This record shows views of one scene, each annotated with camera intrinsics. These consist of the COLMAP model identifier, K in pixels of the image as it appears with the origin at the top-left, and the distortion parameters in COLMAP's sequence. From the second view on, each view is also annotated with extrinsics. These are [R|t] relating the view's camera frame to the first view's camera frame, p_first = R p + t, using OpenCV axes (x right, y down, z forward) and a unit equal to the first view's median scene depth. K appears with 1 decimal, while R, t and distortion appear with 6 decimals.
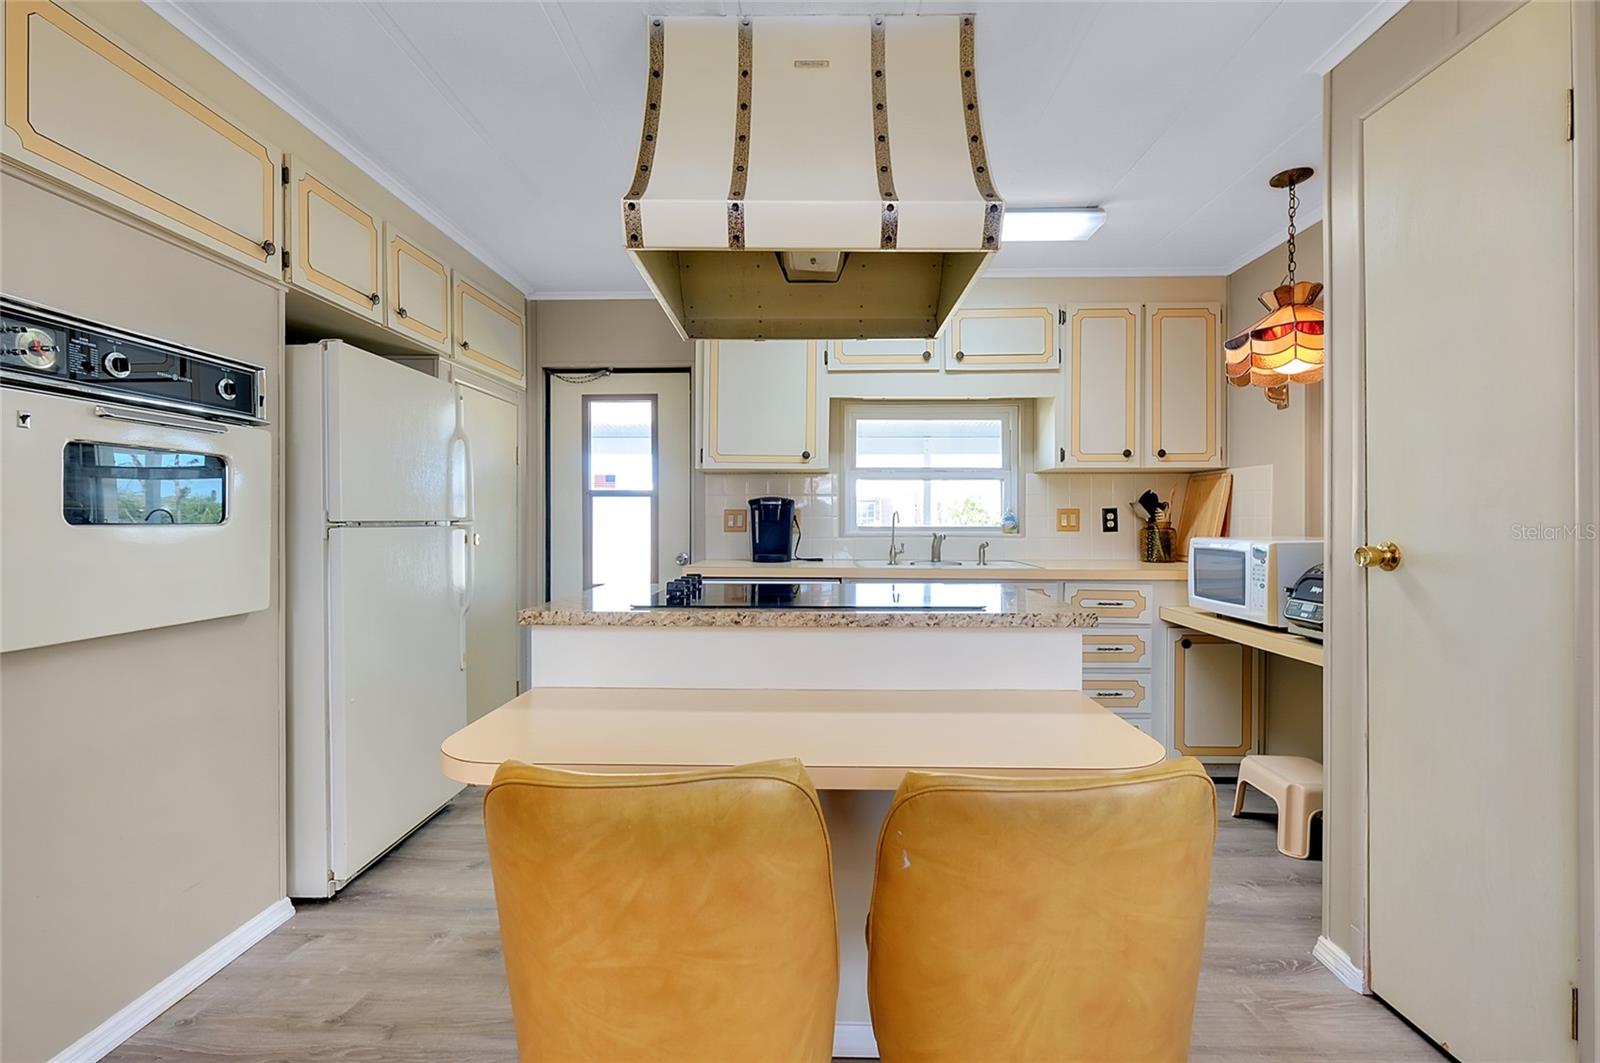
lens RADIAL K [[732.8, 0, 807.7], [0, 732.8, 523.6], [0, 0, 1]] dist [-0.001996, -0.000049]
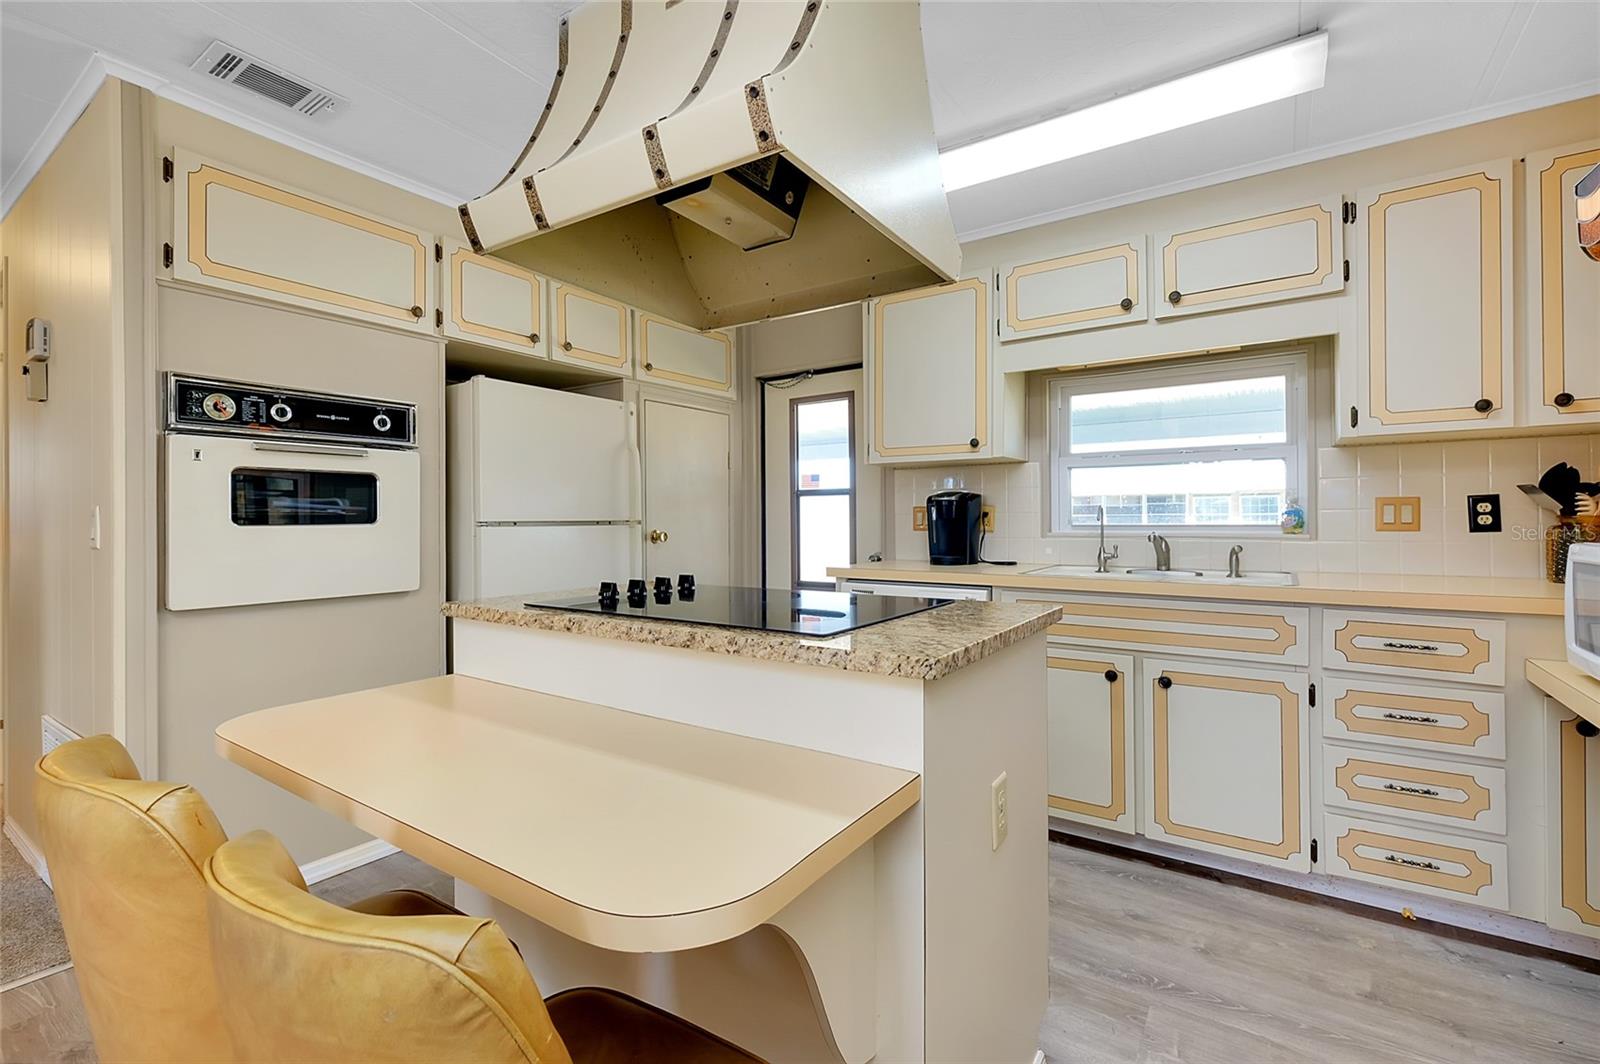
lens RADIAL K [[706.7, 0, 807.0], [0, 706.7, 517.8], [0, 0, 1]] dist [-0.004354, -0.000741]
pose [[0.830457, -0.007312, -0.557035, 0.287257], [0.004216, 0.999968, -0.006840, 0.000729], [0.557067, 0.003332, 0.830461, 0.185226]]
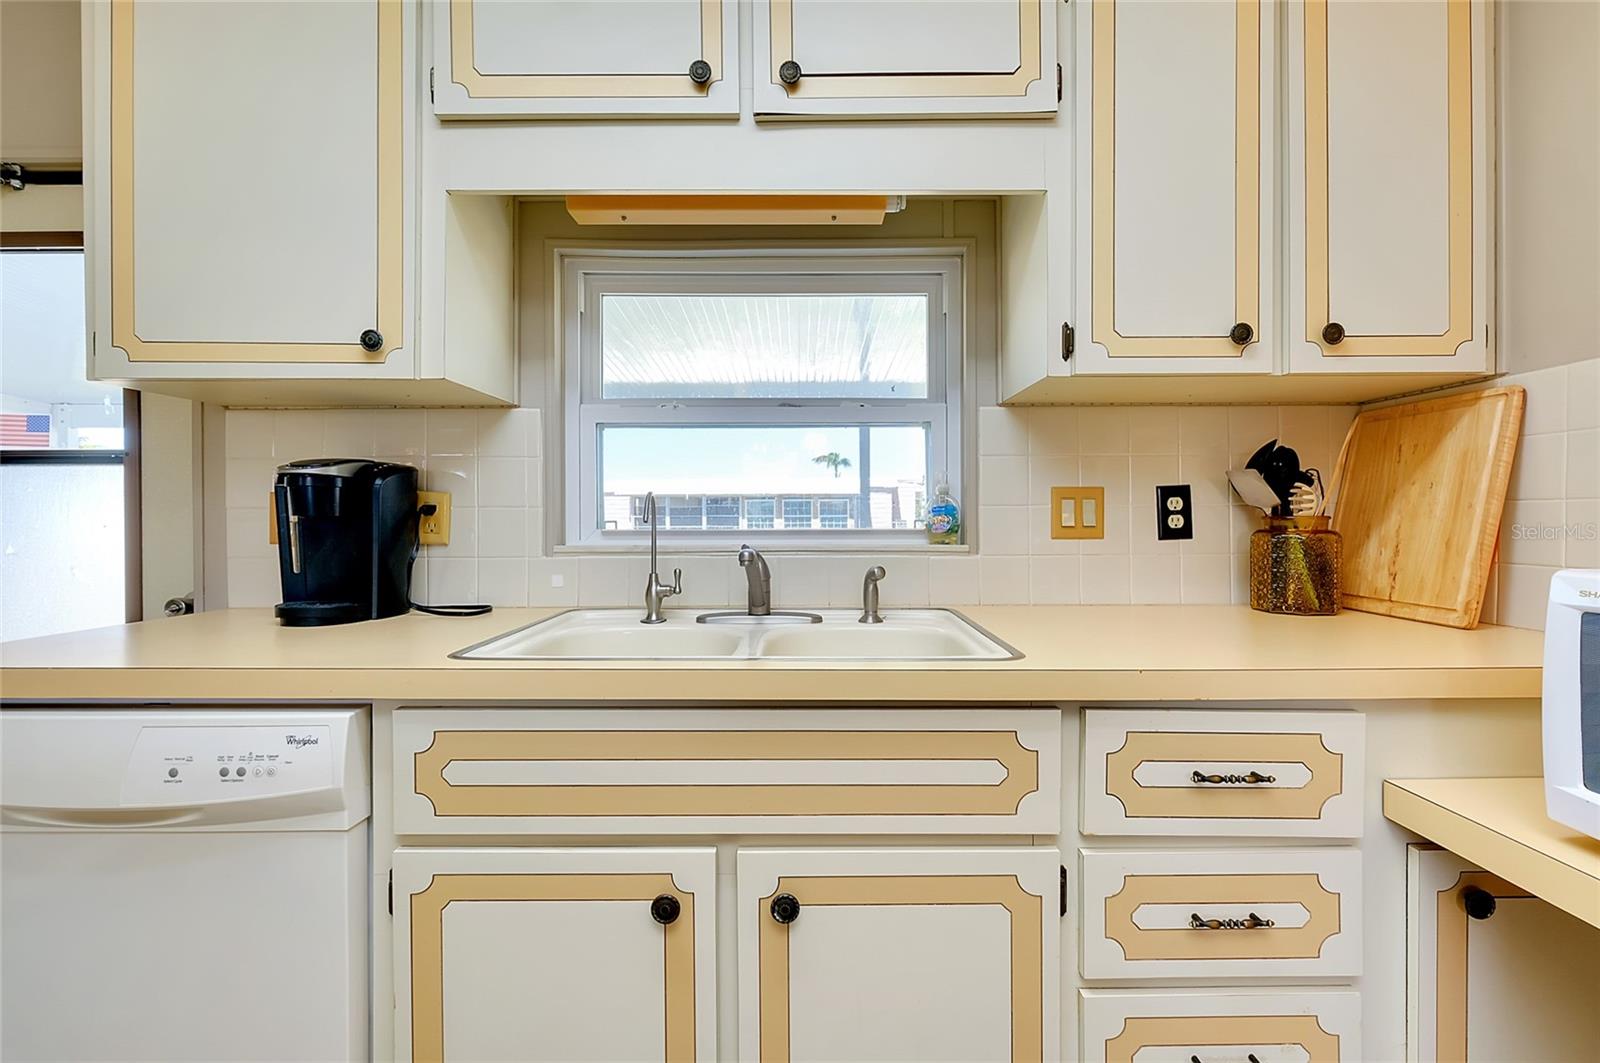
lens RADIAL K [[692.8, 0, 785.0], [0, 692.8, 521.1], [0, 0, 1]] dist [-0.000982, -0.000133]
pose [[0.999621, -0.004065, -0.027216, 0.207856], [0.004045, 0.999991, -0.000814, -0.000233], [0.027219, 0.000704, 0.999629, 0.628778]]
